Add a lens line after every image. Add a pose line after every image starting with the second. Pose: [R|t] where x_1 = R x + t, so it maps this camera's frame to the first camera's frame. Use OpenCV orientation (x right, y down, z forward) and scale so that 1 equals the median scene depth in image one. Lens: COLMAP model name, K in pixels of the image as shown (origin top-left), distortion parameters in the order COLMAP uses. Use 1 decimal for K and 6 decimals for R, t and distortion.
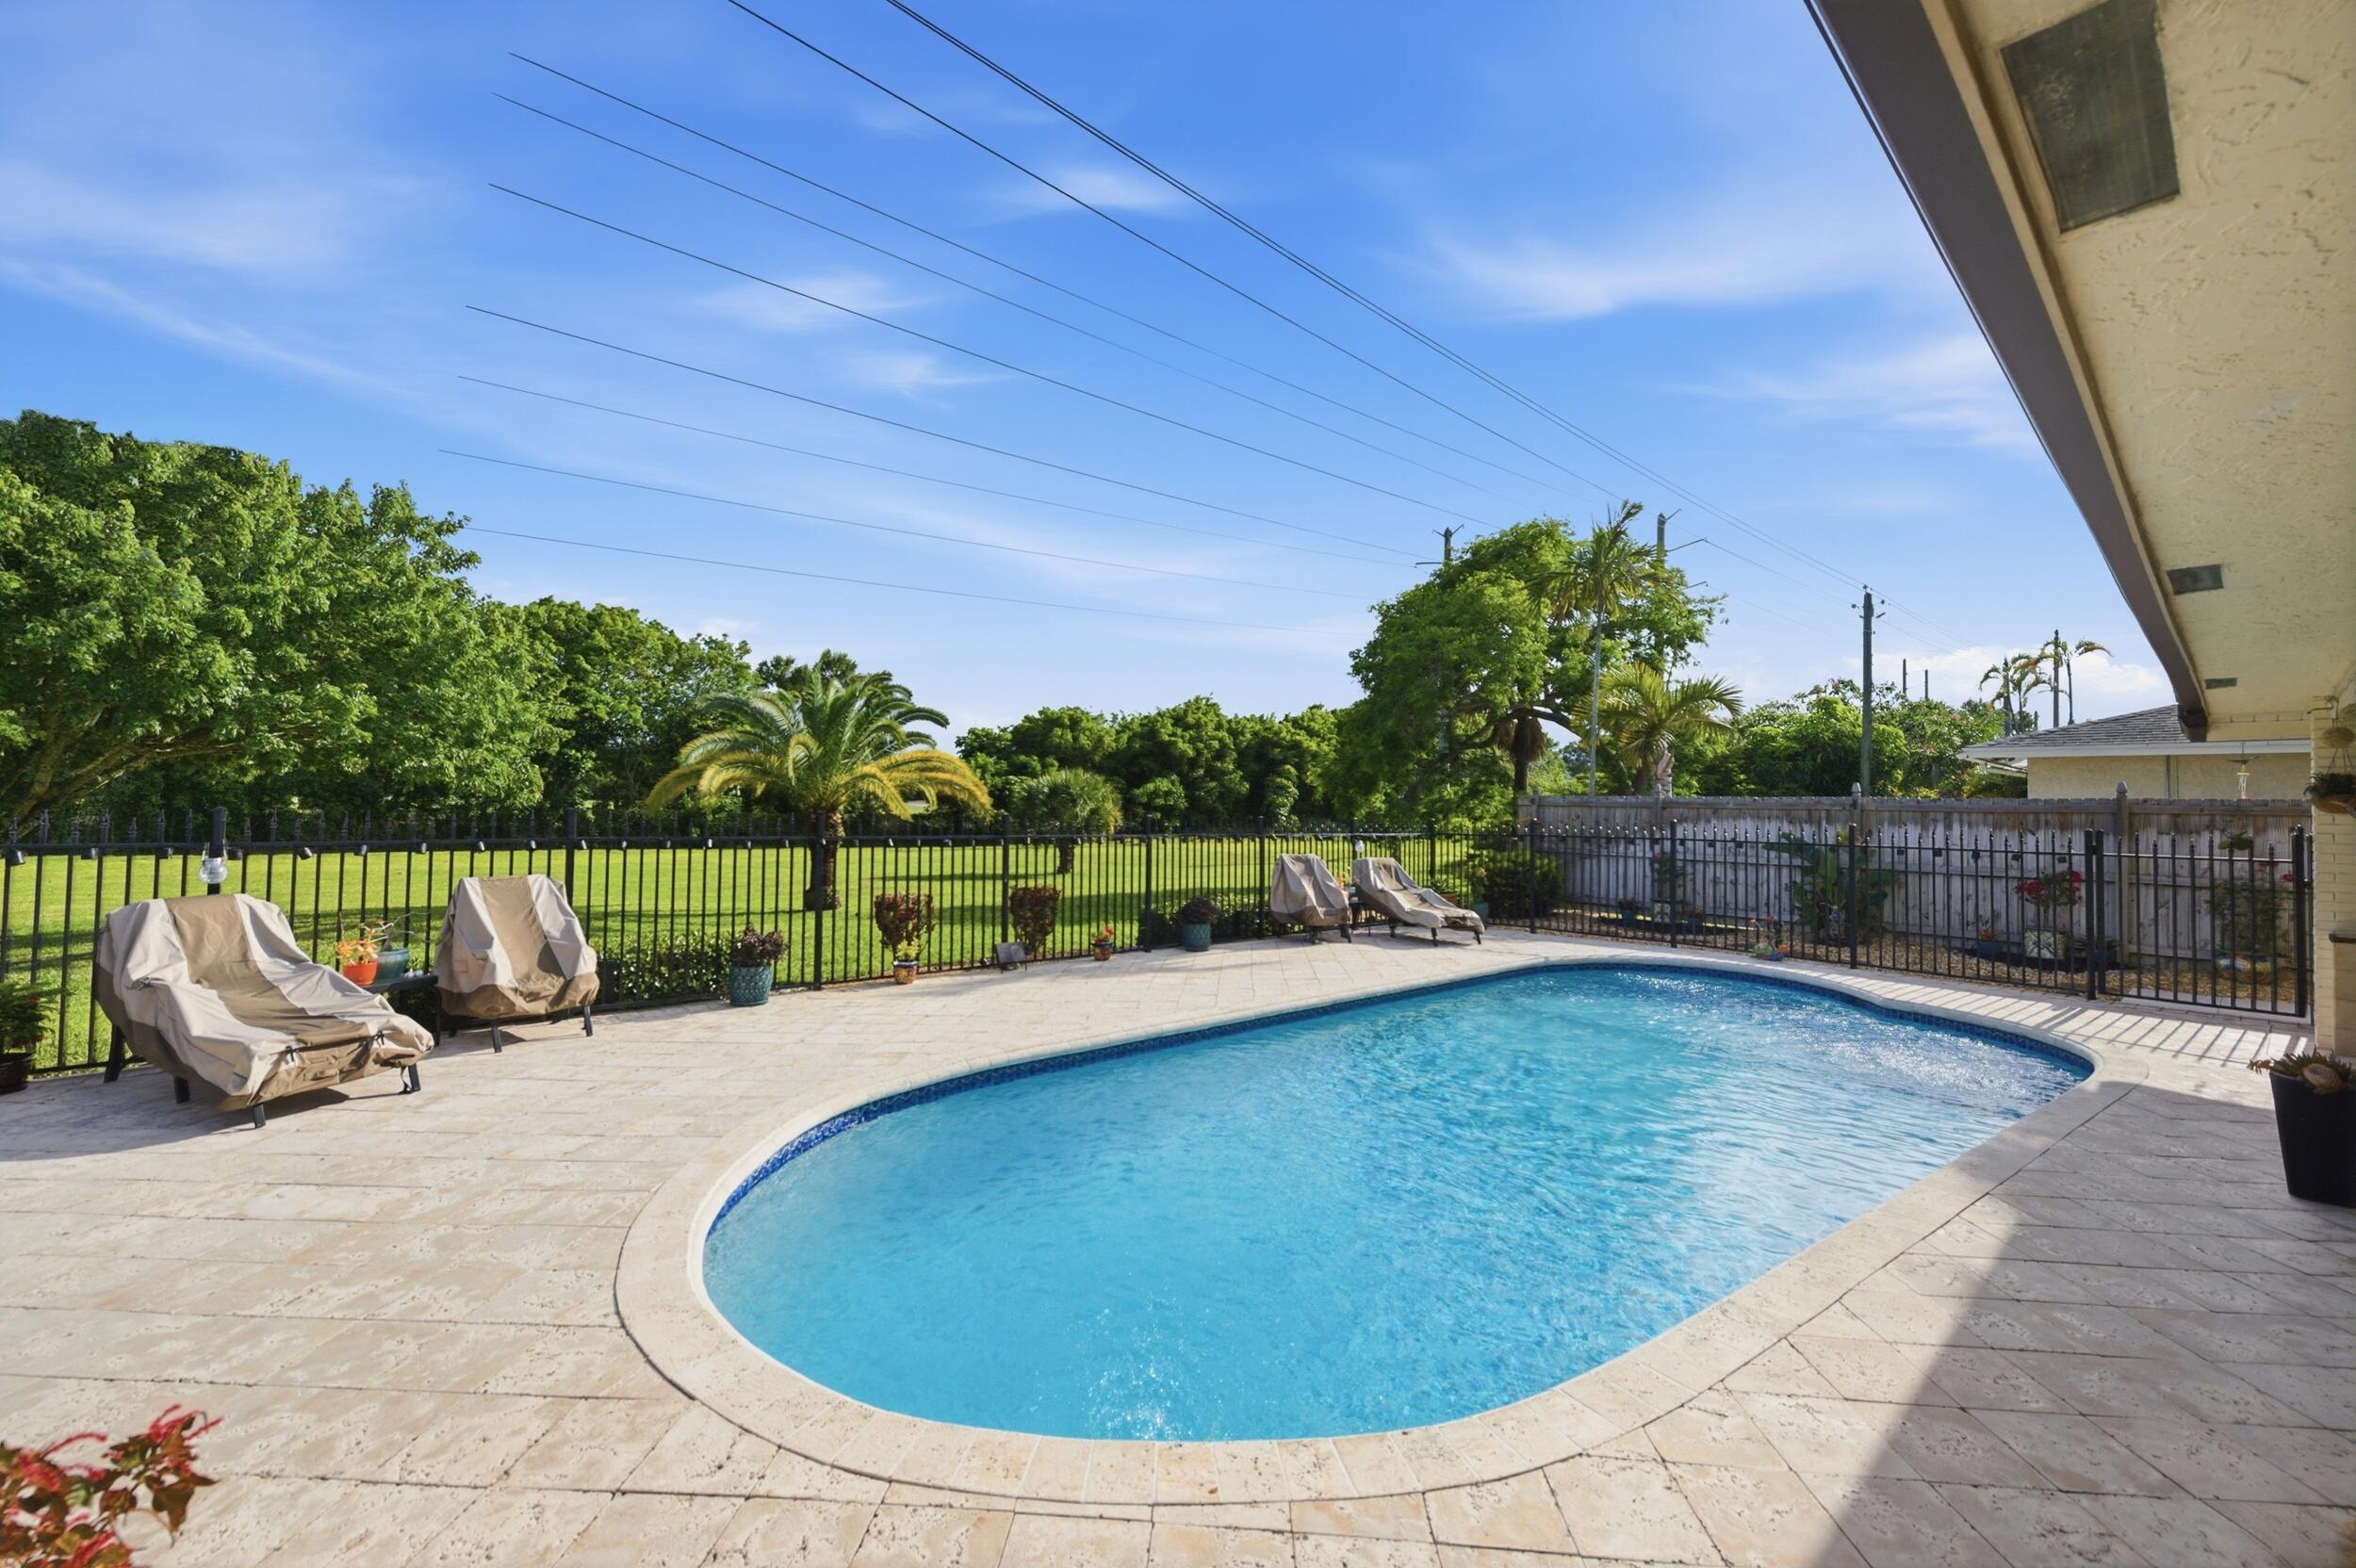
lens RADIAL K [[949.1, 0, 1176.4], [0, 949.1, 804.3], [0, 0, 1]] dist [0.000482, 0.000202]
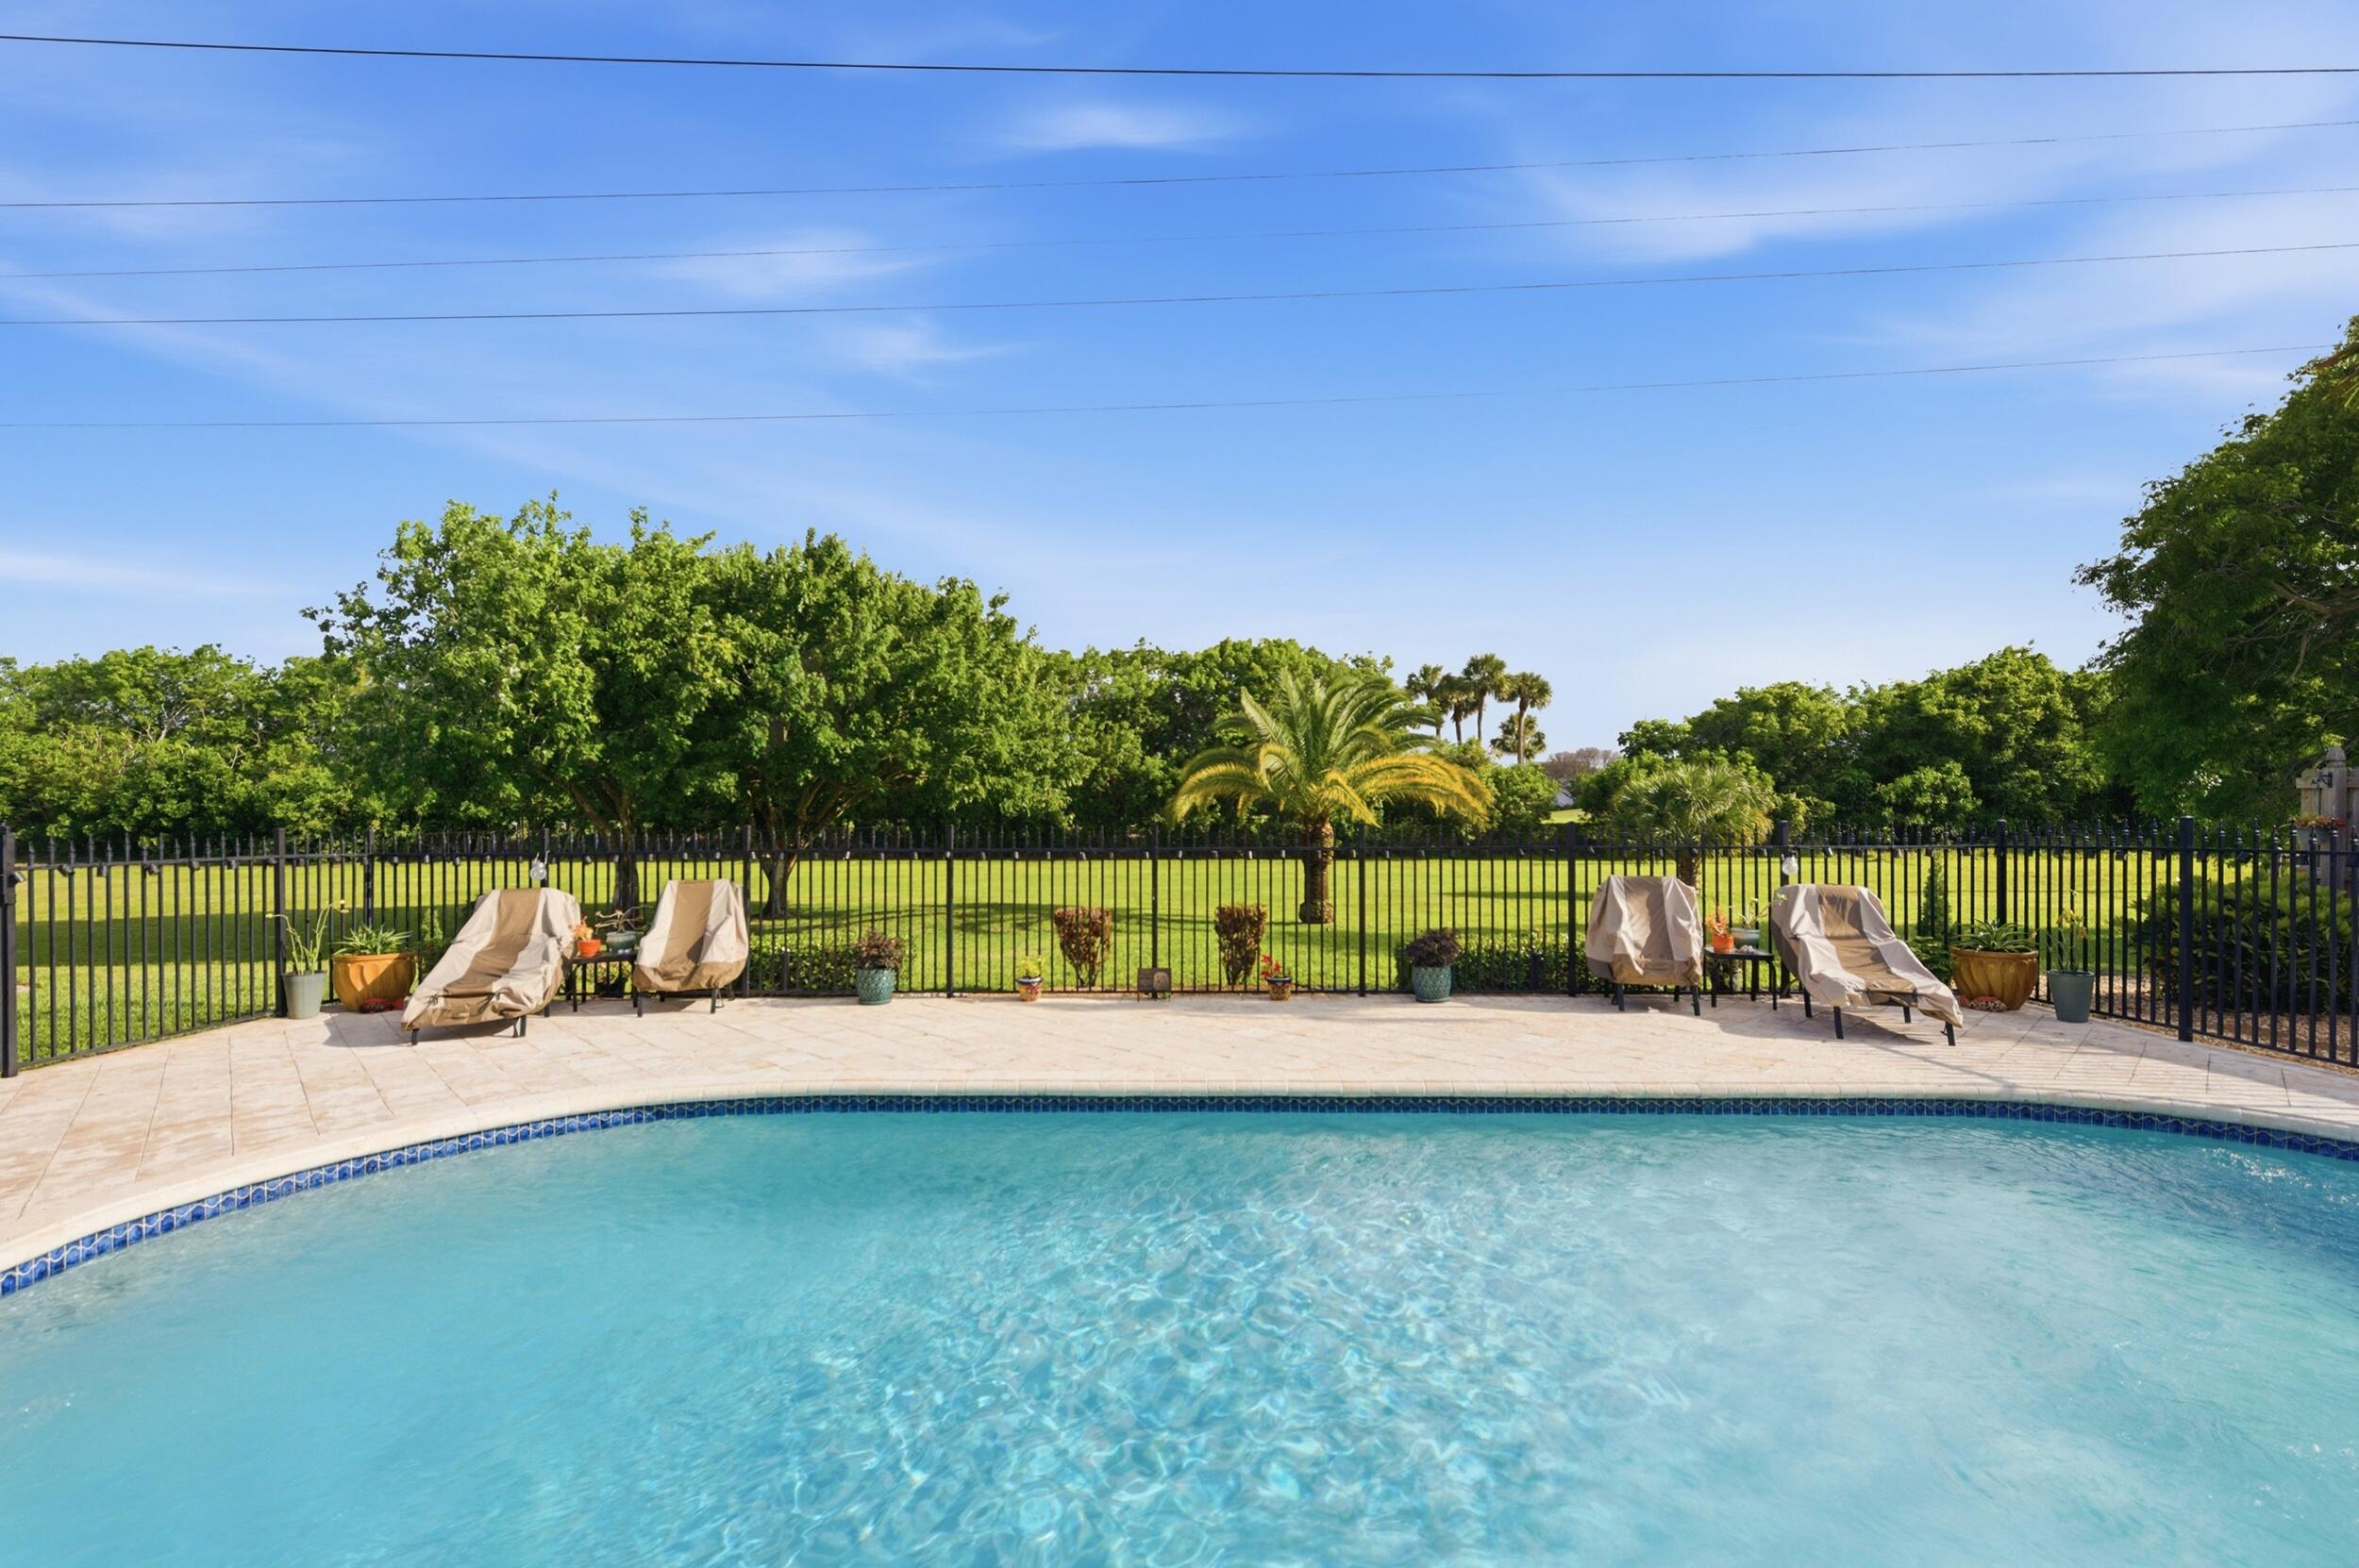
lens RADIAL K [[992.3, 0, 1173.6], [0, 992.3, 813.0], [0, 0, 1]] dist [0.000208, -0.000010]
pose [[0.730229, -0.023726, -0.682790, 0.155767], [0.022802, 0.999686, -0.010351, 0.003195], [0.682822, -0.008010, 0.730541, 0.109306]]
